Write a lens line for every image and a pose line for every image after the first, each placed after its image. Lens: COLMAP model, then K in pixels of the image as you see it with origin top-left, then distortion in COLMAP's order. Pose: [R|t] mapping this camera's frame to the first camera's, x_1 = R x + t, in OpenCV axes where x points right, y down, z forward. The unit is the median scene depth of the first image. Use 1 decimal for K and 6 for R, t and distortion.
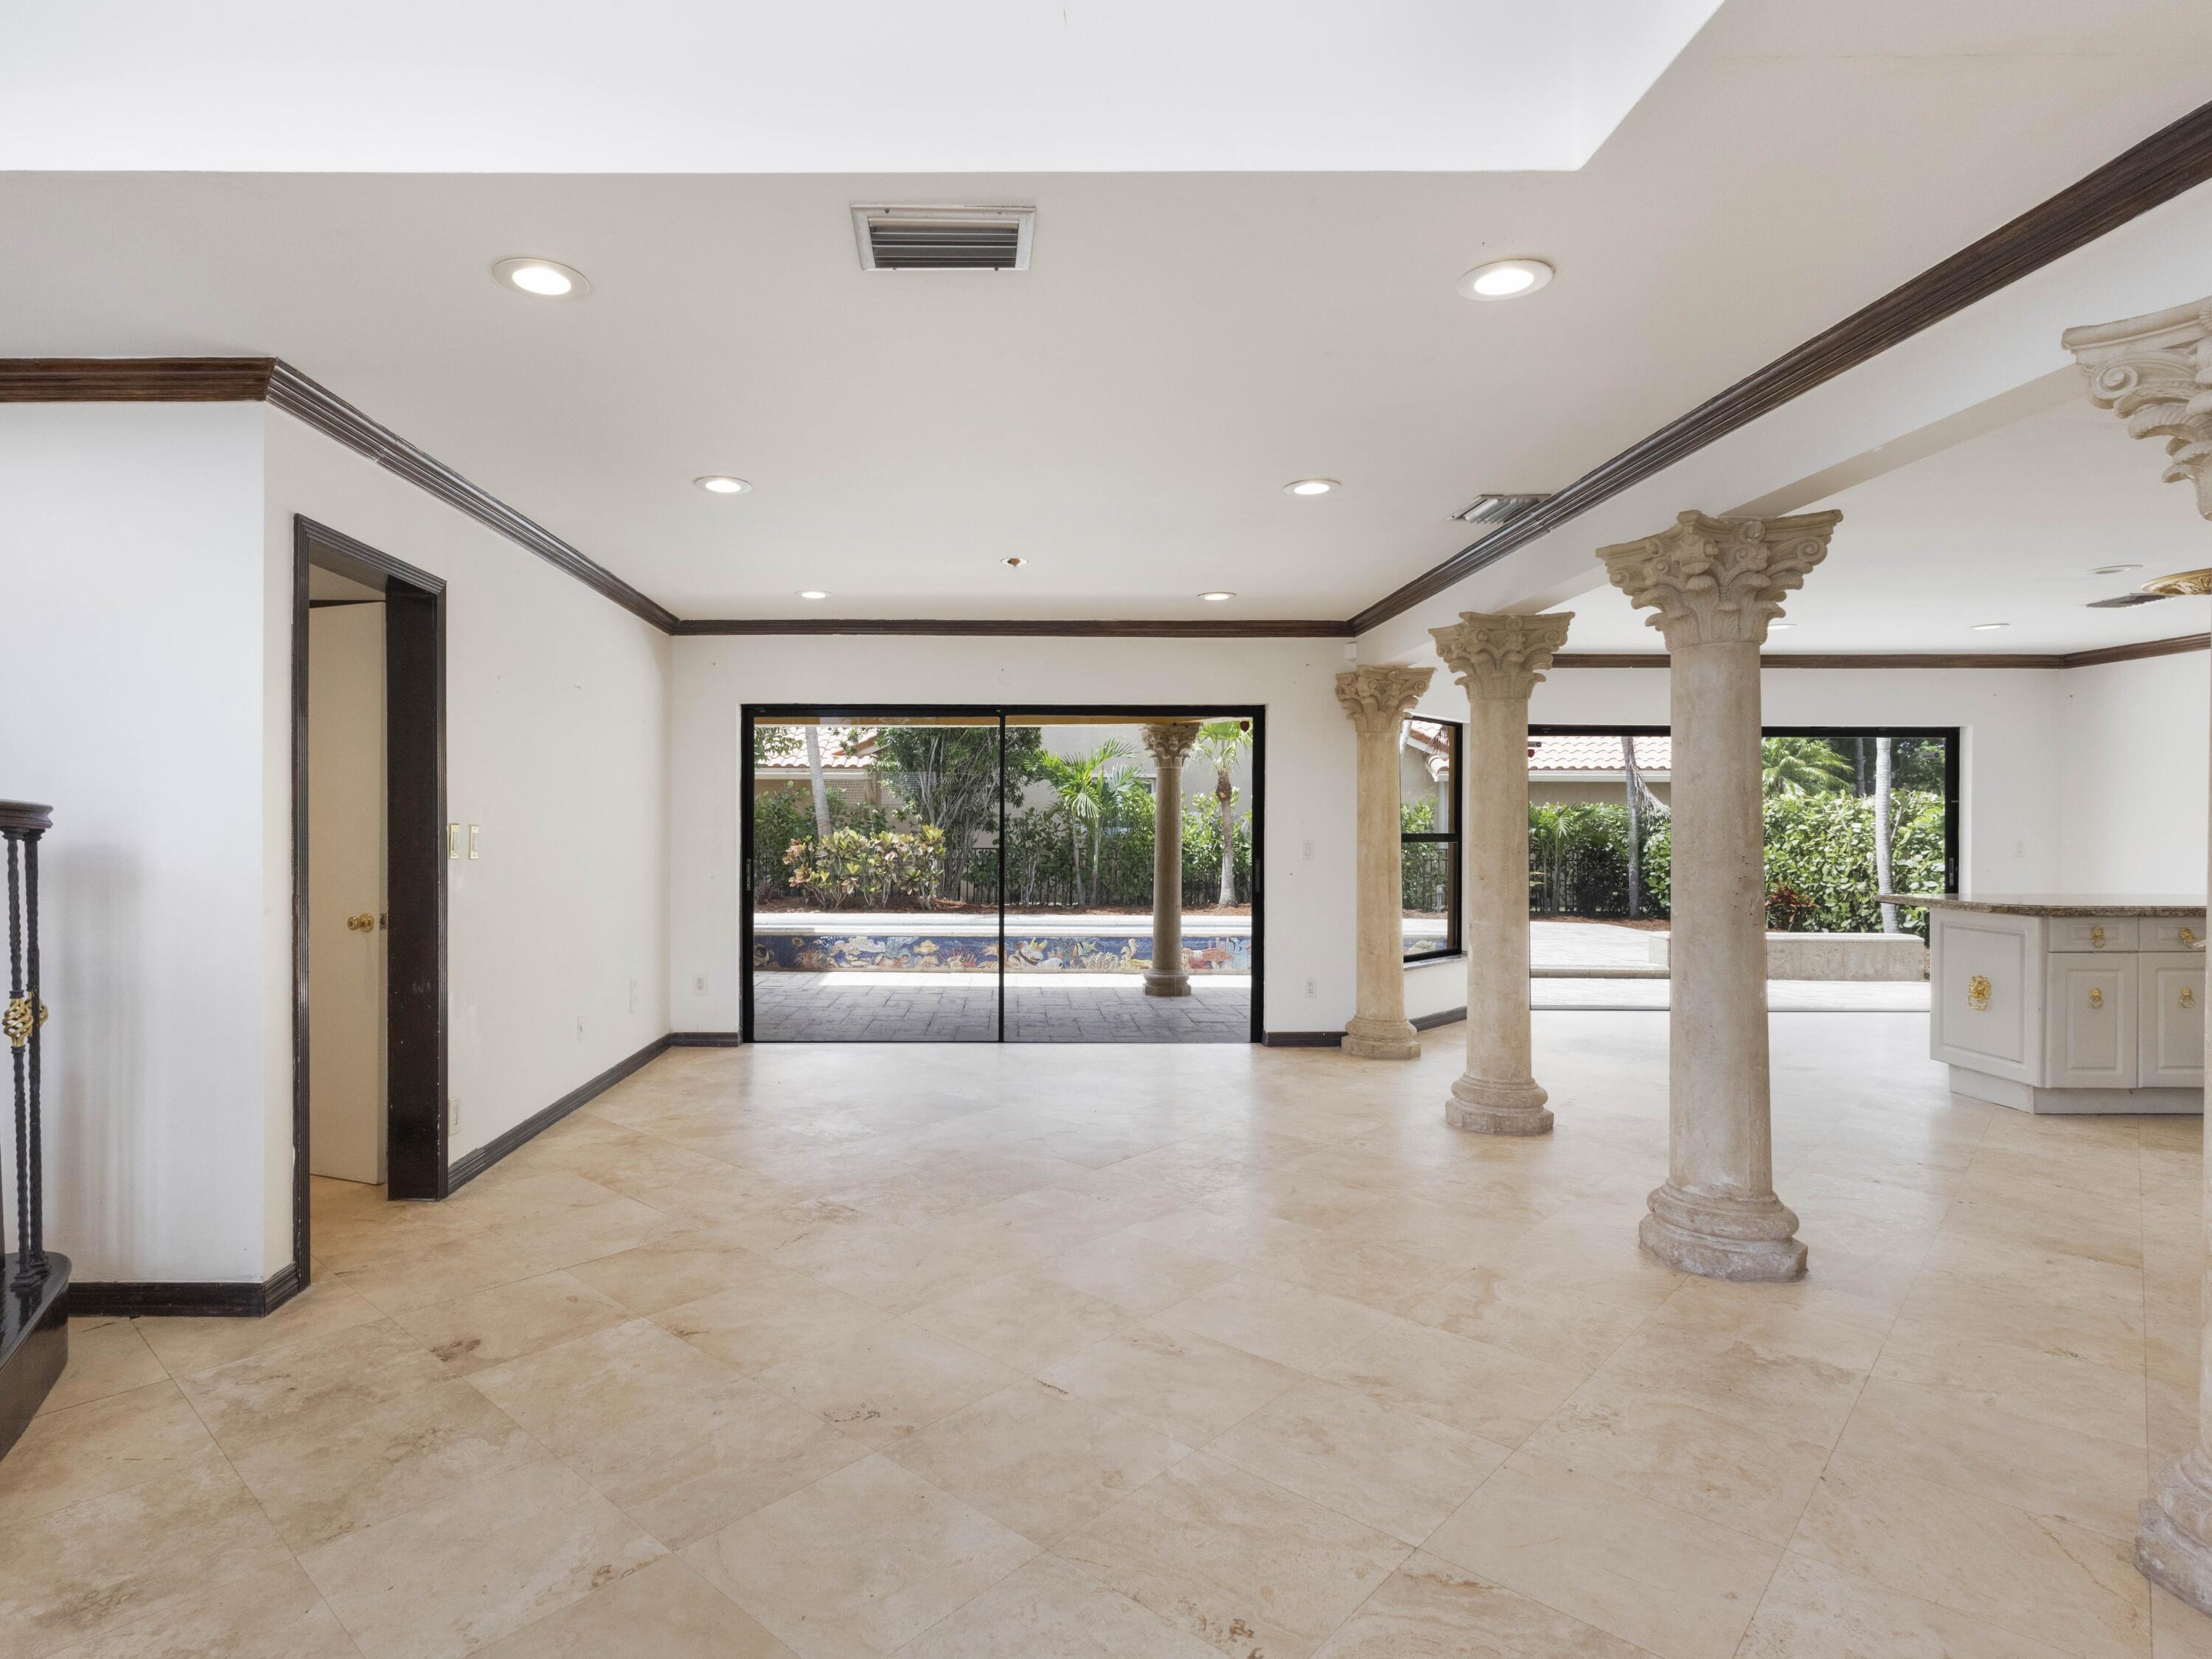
lens RADIAL K [[1183.0, 0, 1027.3], [0, 1183.0, 820.5], [0, 0, 1]] dist [0.005362, 0.000254]
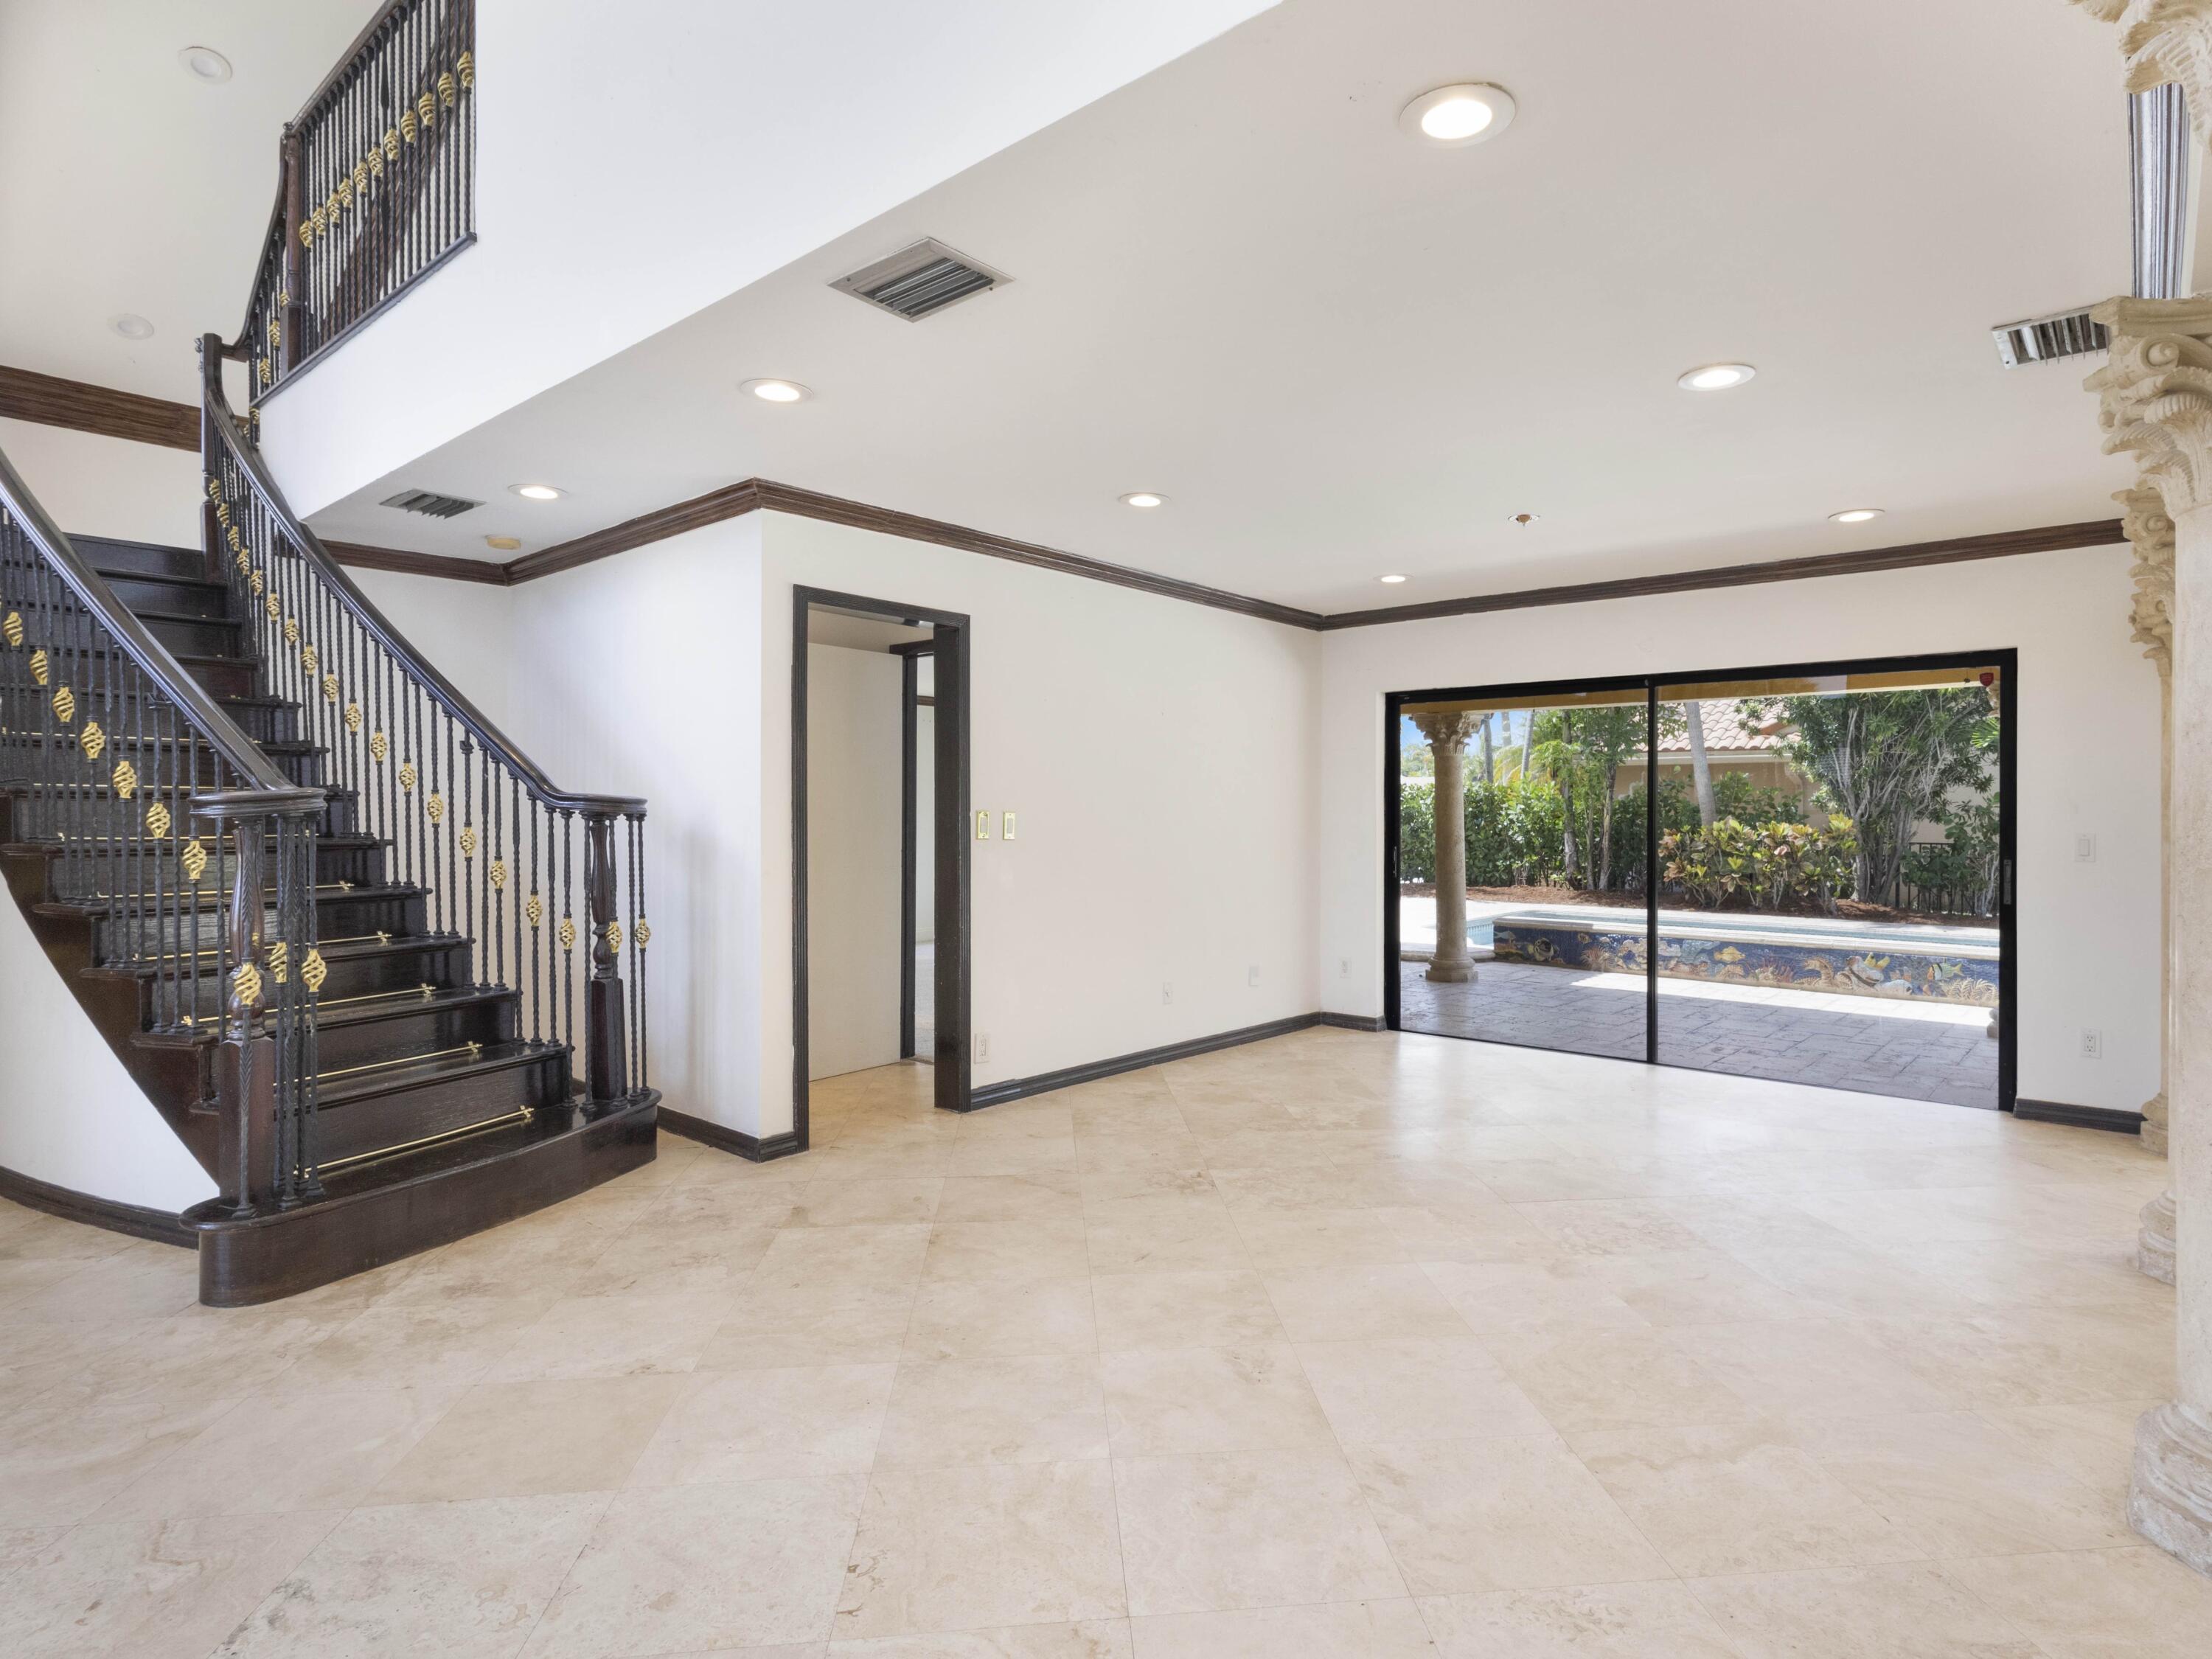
lens RADIAL K [[1183.0, 0, 1123.7], [0, 1183.0, 810.1], [0, 0, 1]] dist [0.005362, 0.000254]
pose [[0.766719, -0.002007, -0.641979, 0.296917], [0.001972, 0.999998, -0.000771, 0.001774], [0.641979, -0.000675, 0.766722, 0.103549]]
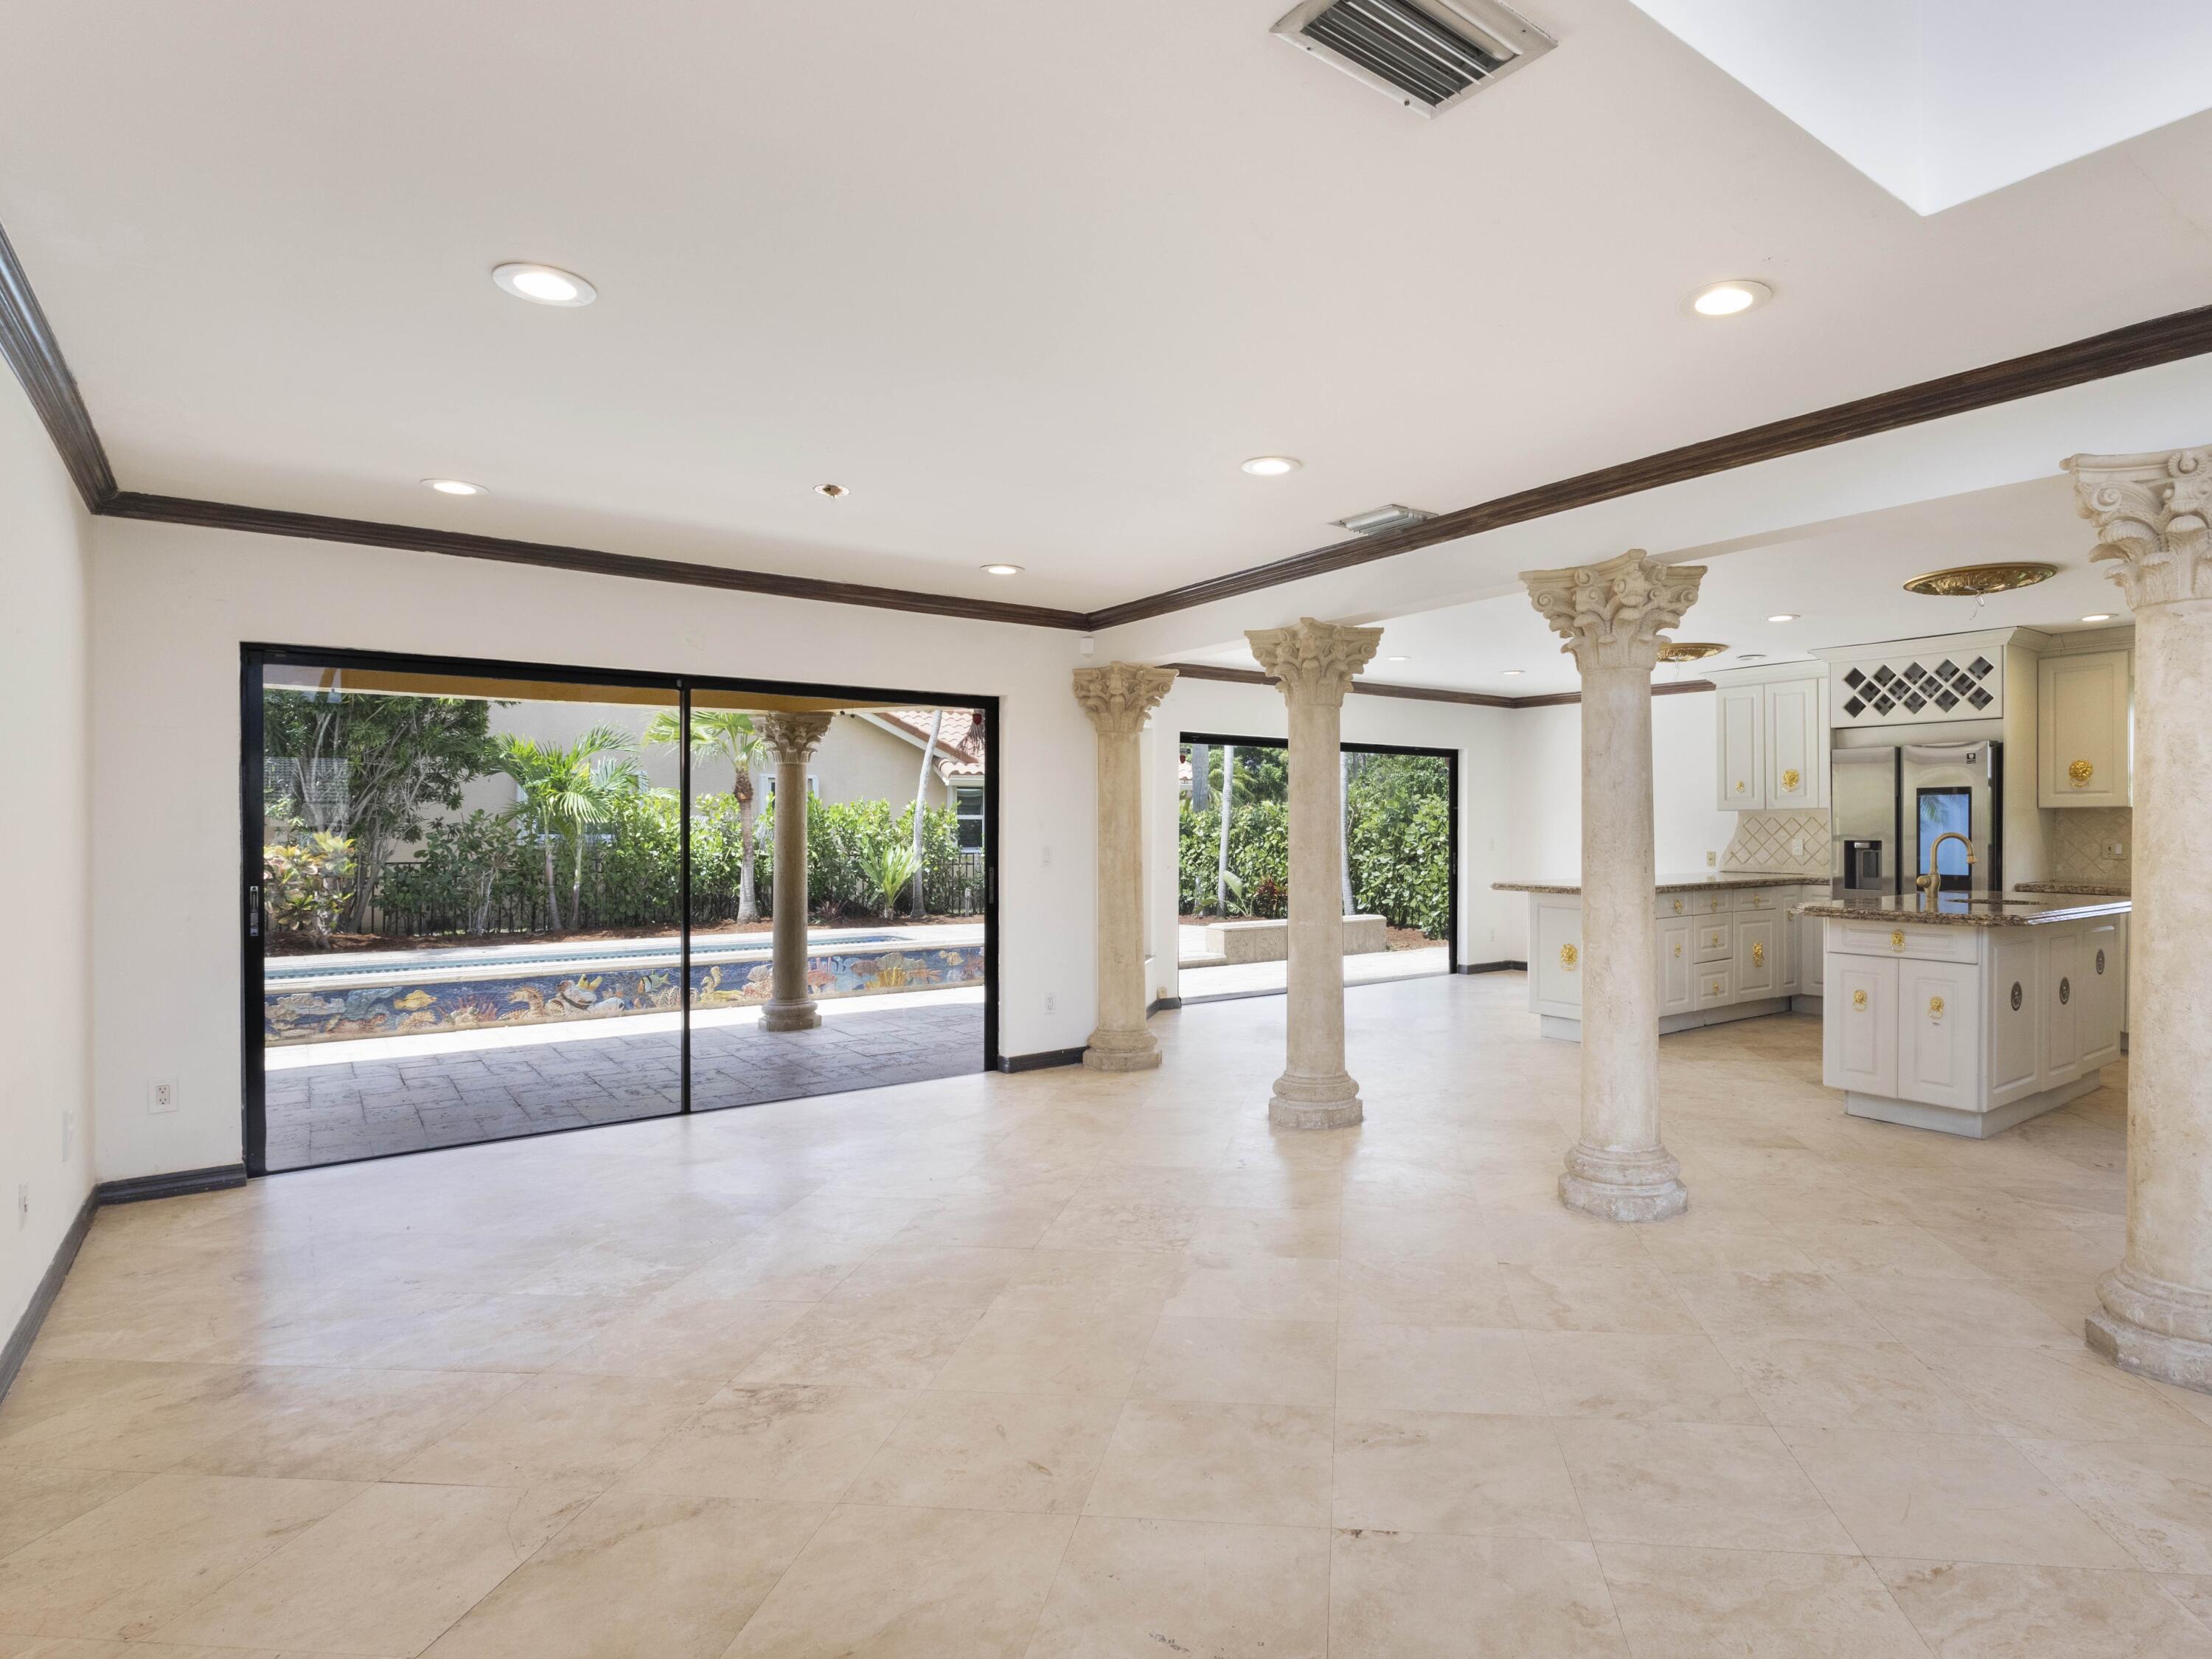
lens RADIAL K [[1183.0, 0, 1259.9], [0, 1183.0, 840.9], [0, 0, 1]] dist [0.005362, 0.000254]
pose [[0.784403, -0.011608, 0.620143, -0.237617], [0.003029, 0.999885, 0.014885, -0.000520], [-0.620245, -0.009798, 0.784347, 0.189938]]
